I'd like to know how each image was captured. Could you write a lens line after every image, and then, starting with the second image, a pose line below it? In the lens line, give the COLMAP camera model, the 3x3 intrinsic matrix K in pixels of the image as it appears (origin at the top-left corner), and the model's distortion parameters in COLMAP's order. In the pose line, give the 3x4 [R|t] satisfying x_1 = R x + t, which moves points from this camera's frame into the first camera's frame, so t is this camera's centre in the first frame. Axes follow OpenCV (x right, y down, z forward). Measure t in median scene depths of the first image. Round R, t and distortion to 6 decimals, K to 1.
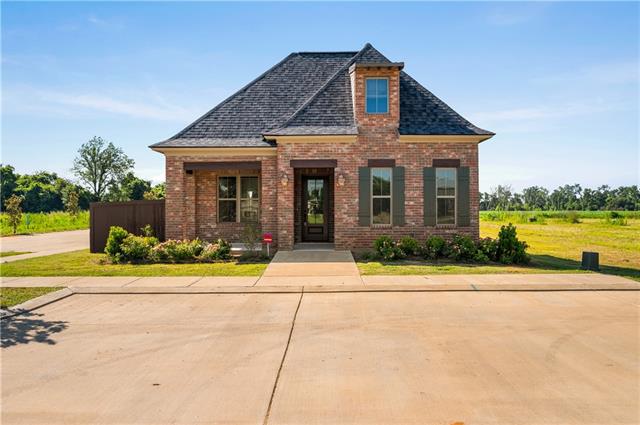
lens RADIAL K [[454.0, 0, 316.0], [0, 454.0, 211.8], [0, 0, 1]] dist [-0.014695, -0.005215]
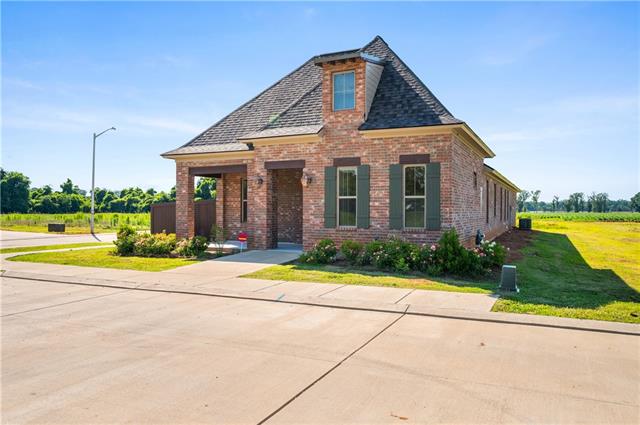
lens RADIAL K [[454.0, 0, 321.5], [0, 454.0, 212.0], [0, 0, 1]] dist [-0.014695, -0.005215]
pose [[0.912886, 0.007354, -0.408149, 0.482786], [-0.008132, 0.999967, -0.000169, -0.001824], [0.408134, 0.003474, 0.912915, 0.113715]]
